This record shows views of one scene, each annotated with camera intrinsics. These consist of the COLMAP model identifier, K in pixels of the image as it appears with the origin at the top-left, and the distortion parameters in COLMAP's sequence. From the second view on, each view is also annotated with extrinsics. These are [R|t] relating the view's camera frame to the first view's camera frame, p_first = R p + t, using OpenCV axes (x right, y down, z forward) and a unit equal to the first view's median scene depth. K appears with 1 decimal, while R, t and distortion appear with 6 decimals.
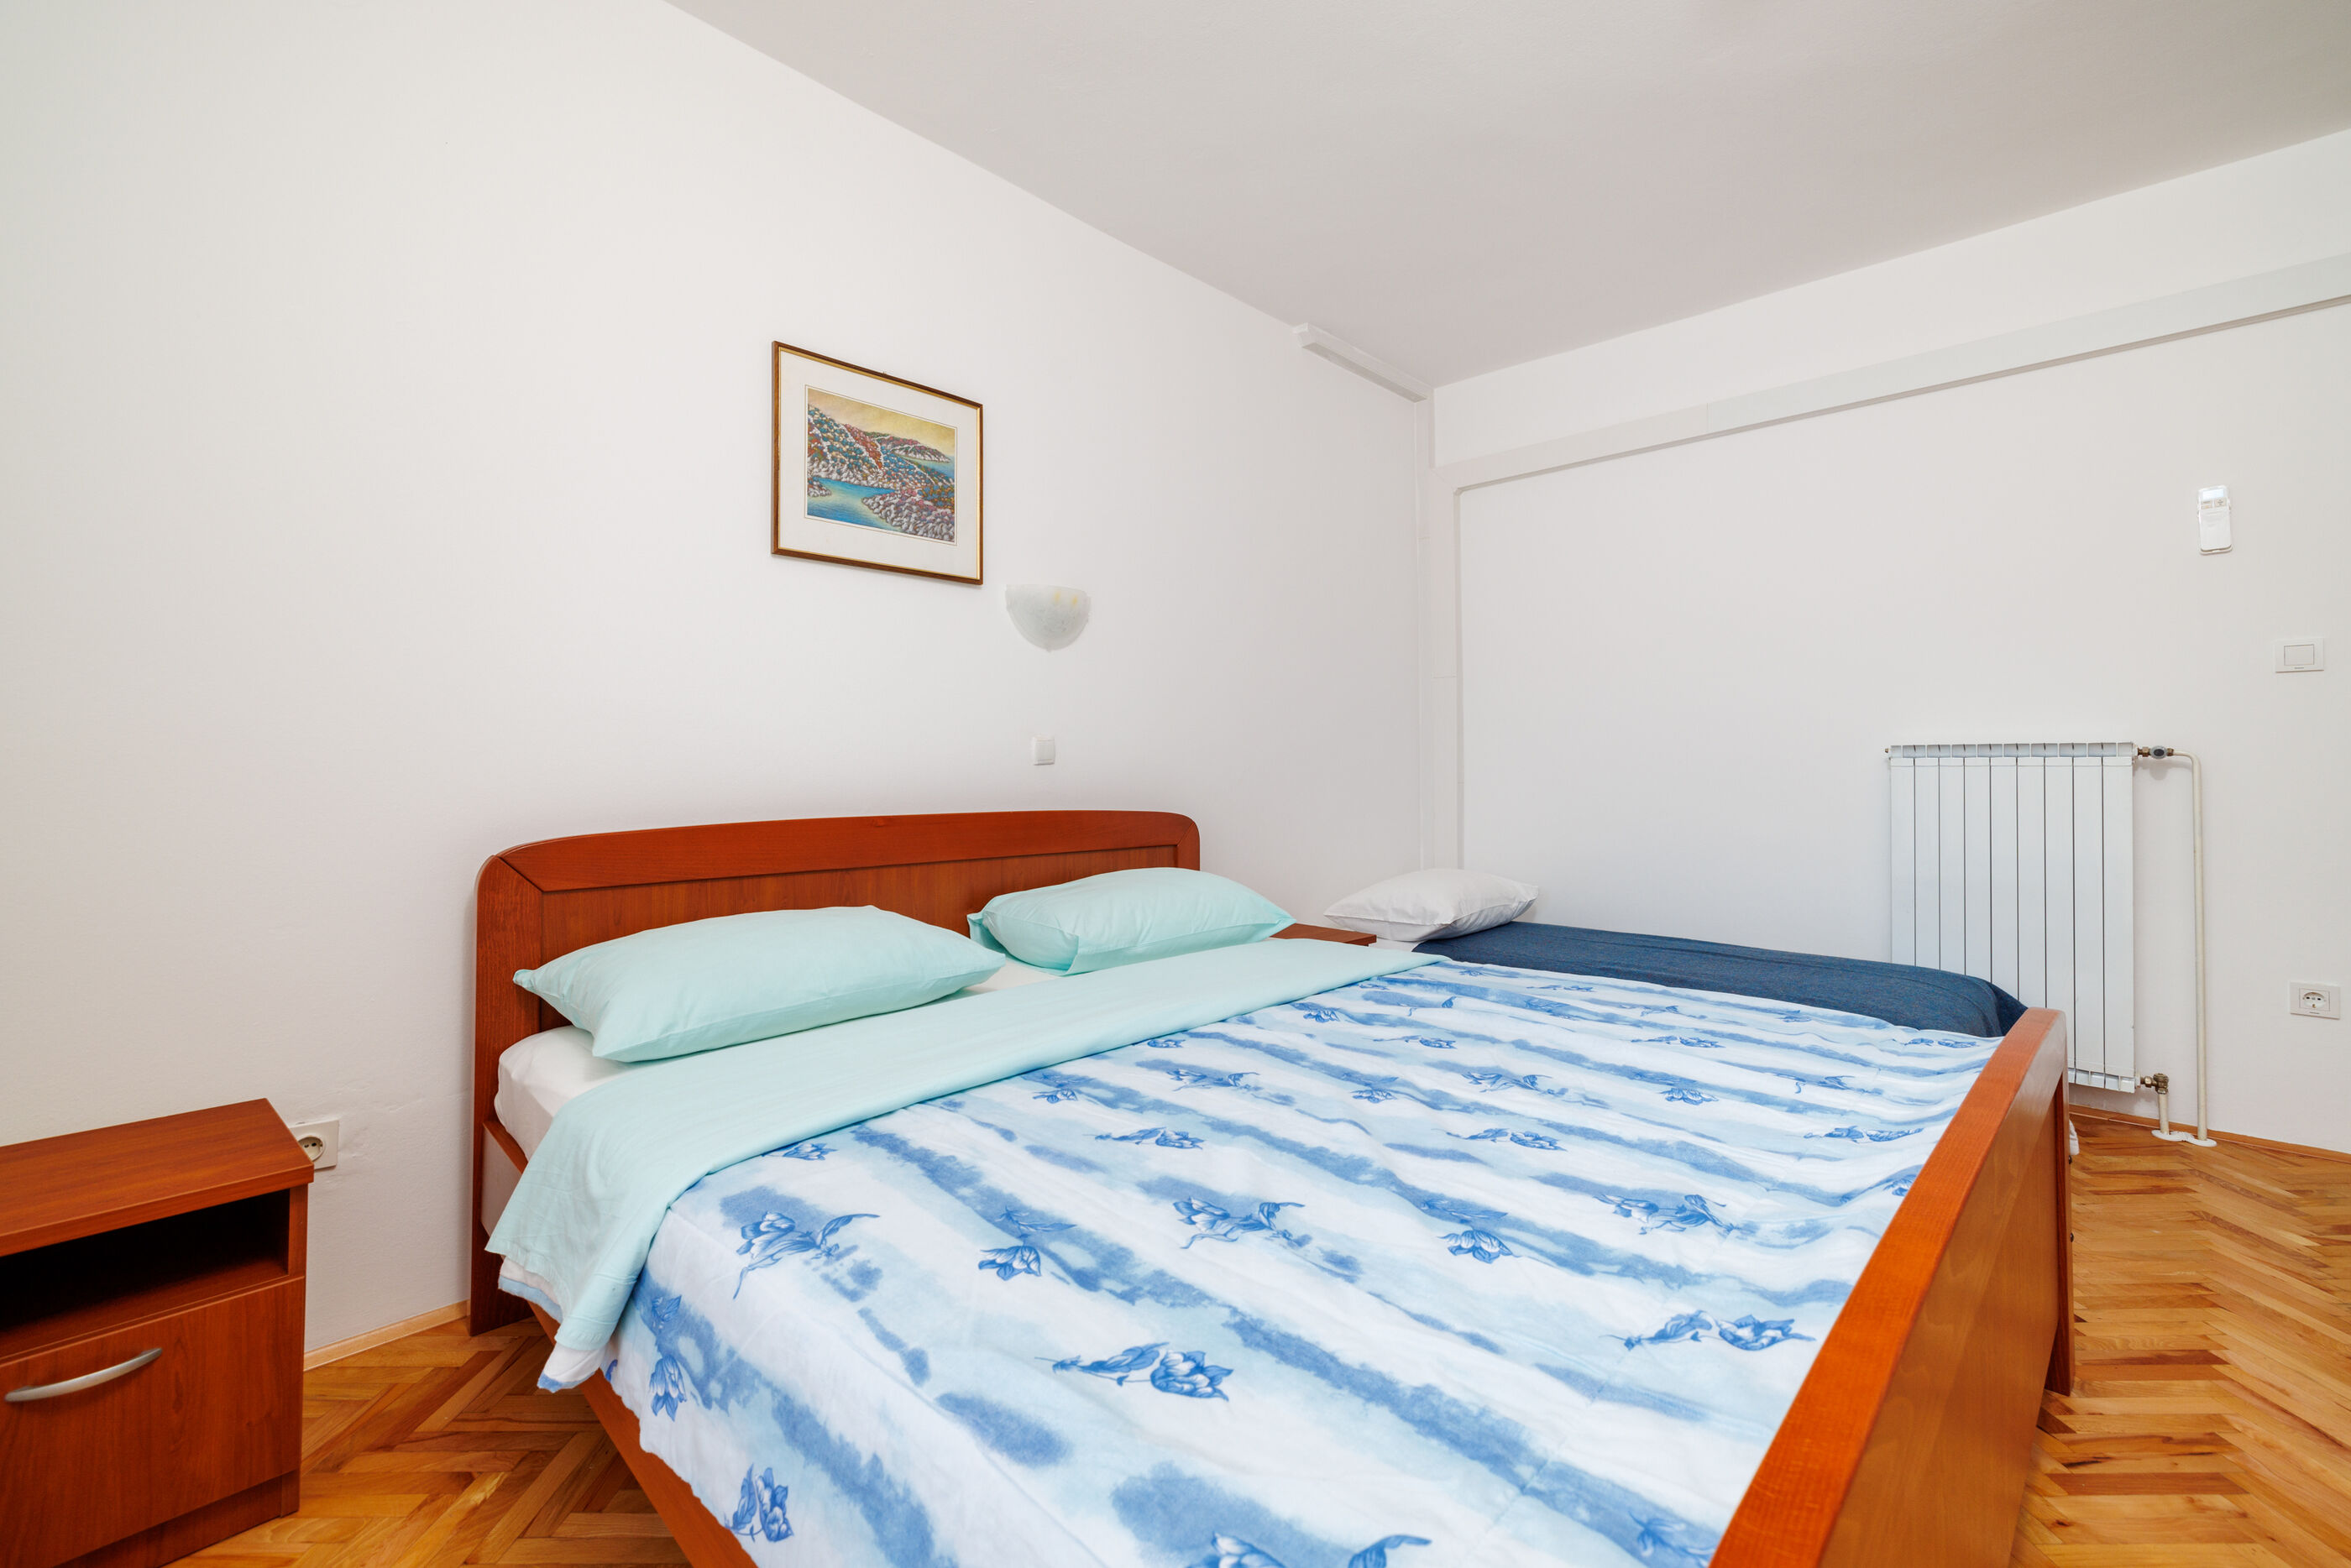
lens RADIAL K [[1011.5, 0, 1176.6], [0, 1011.5, 775.3], [0, 0, 1]] dist [0.000772, 0.000534]
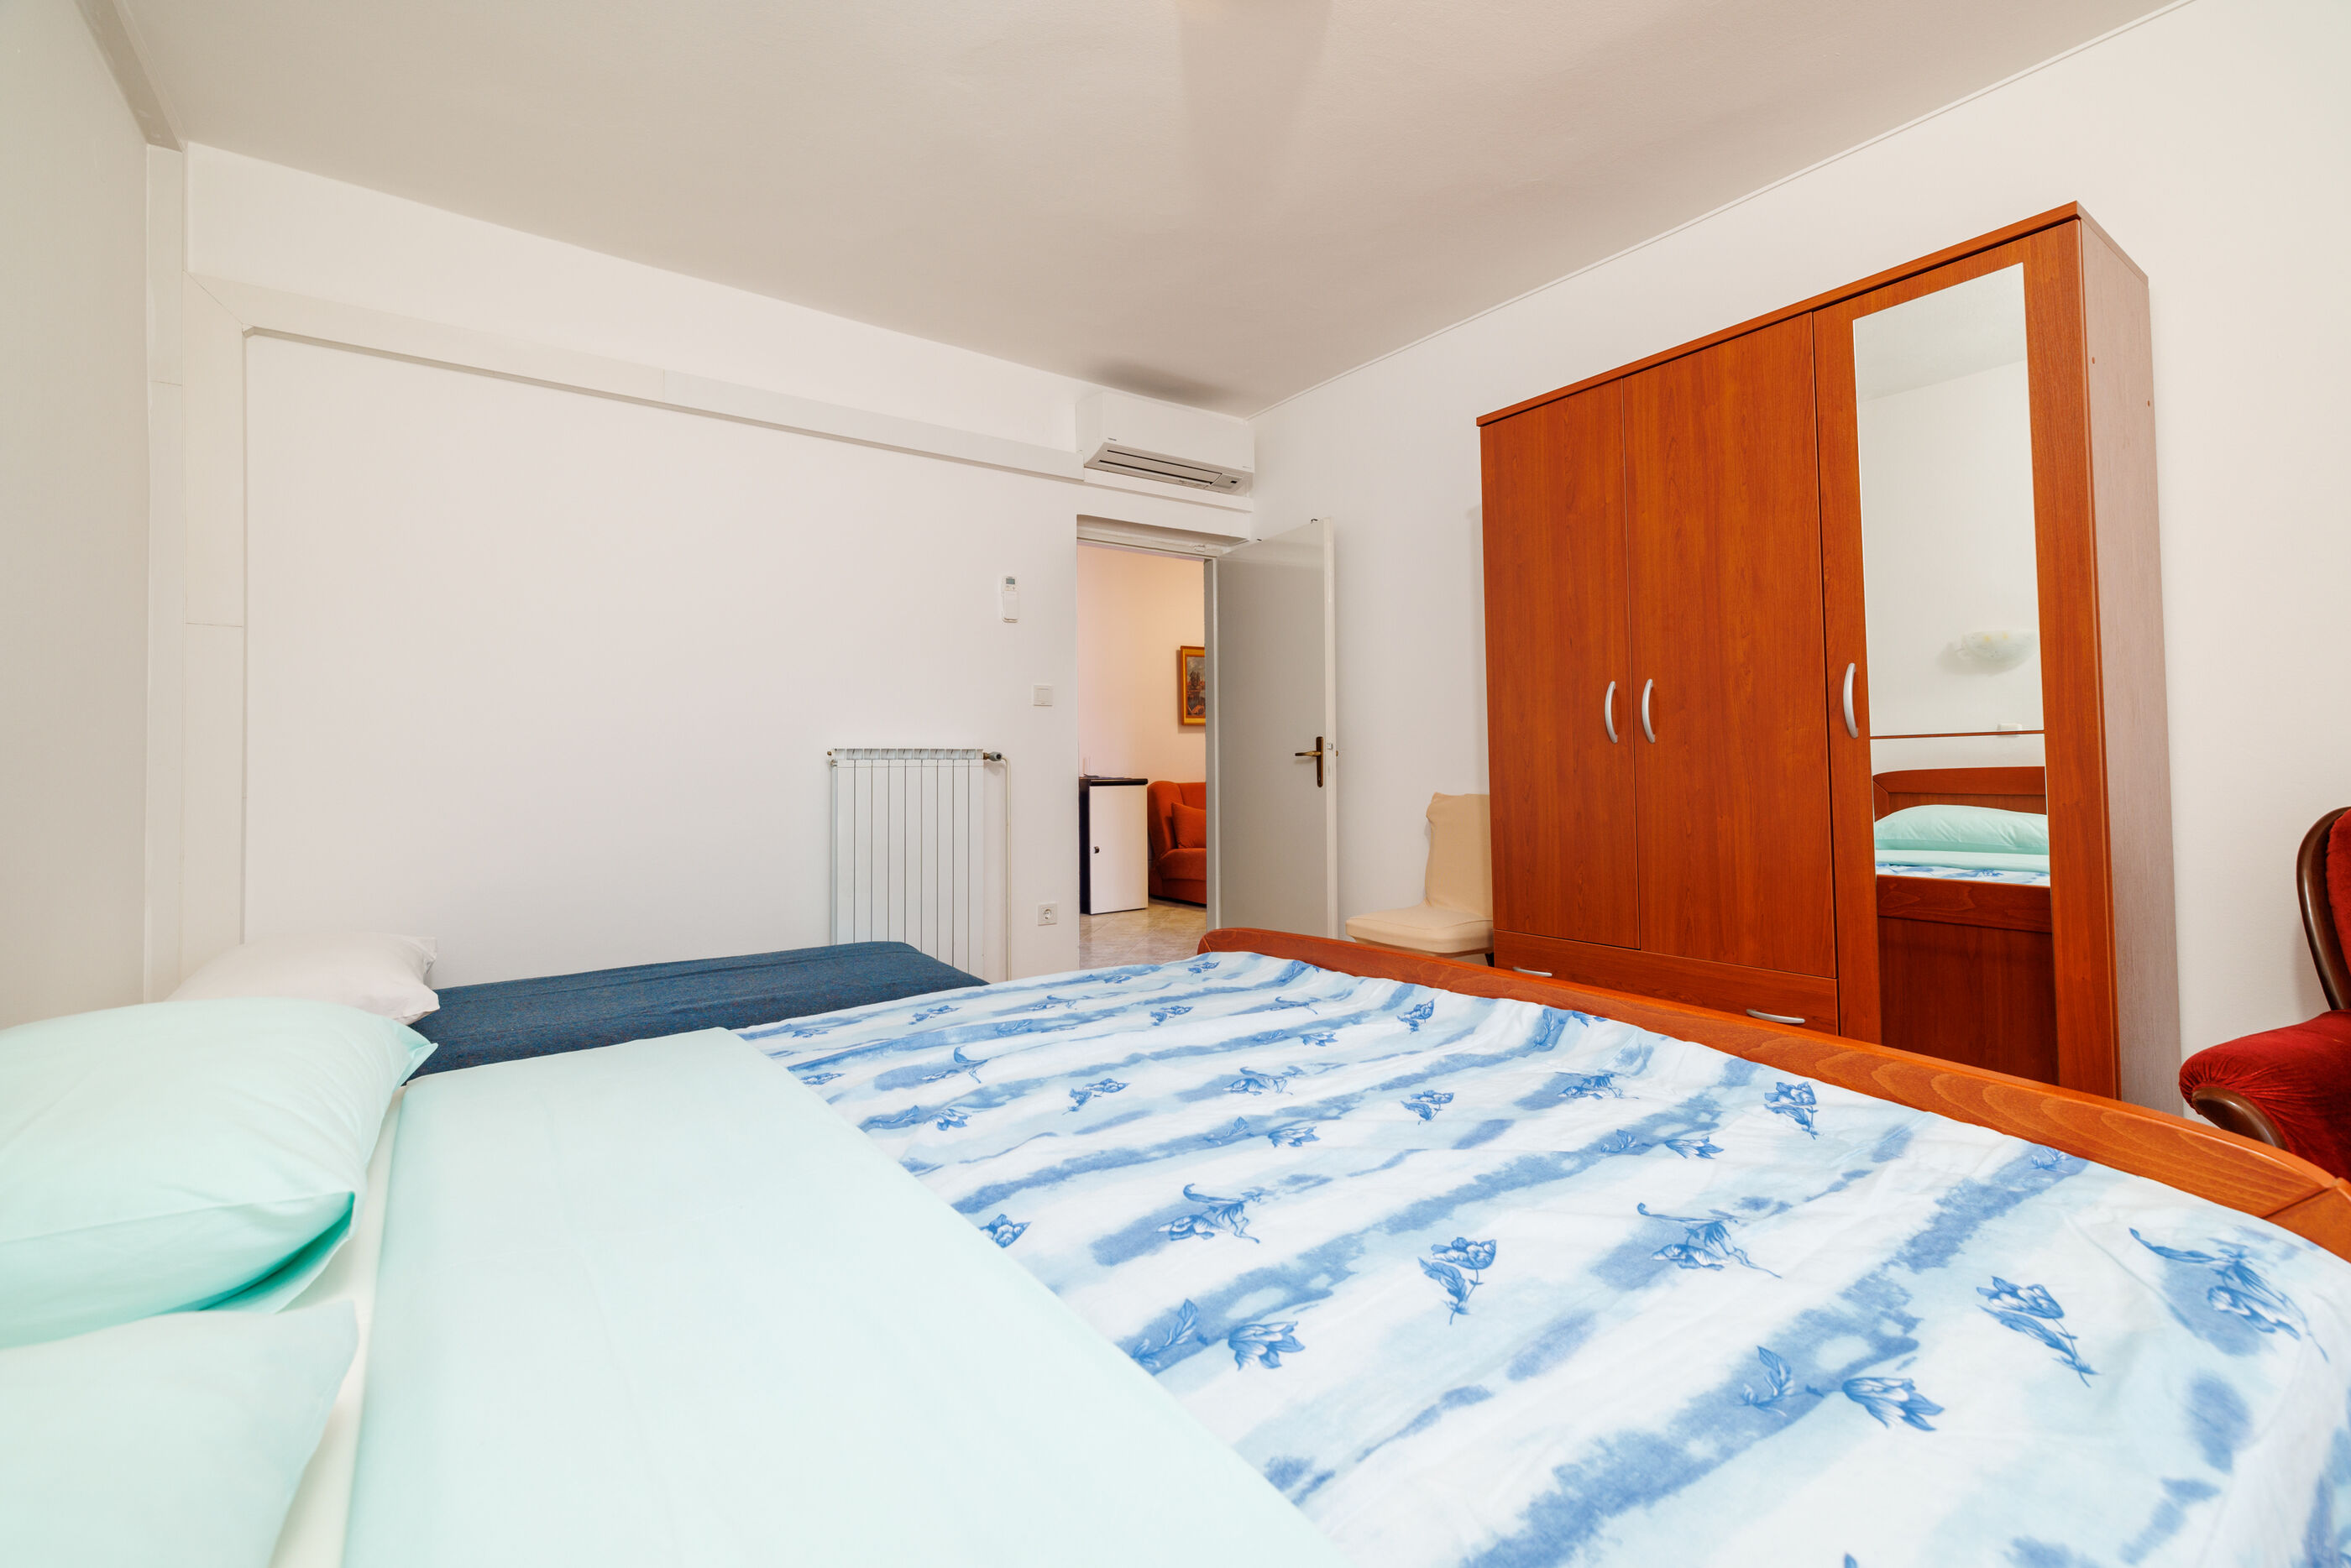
lens RADIAL K [[1011.5, 0, 1161.8], [0, 1011.5, 771.1], [0, 0, 1]] dist [0.000772, 0.000534]
pose [[0.161850, -0.006184, 0.986796, -0.862576], [0.017078, 0.999848, 0.003465, -0.006118], [-0.986668, 0.016291, 0.161931, 1.215003]]
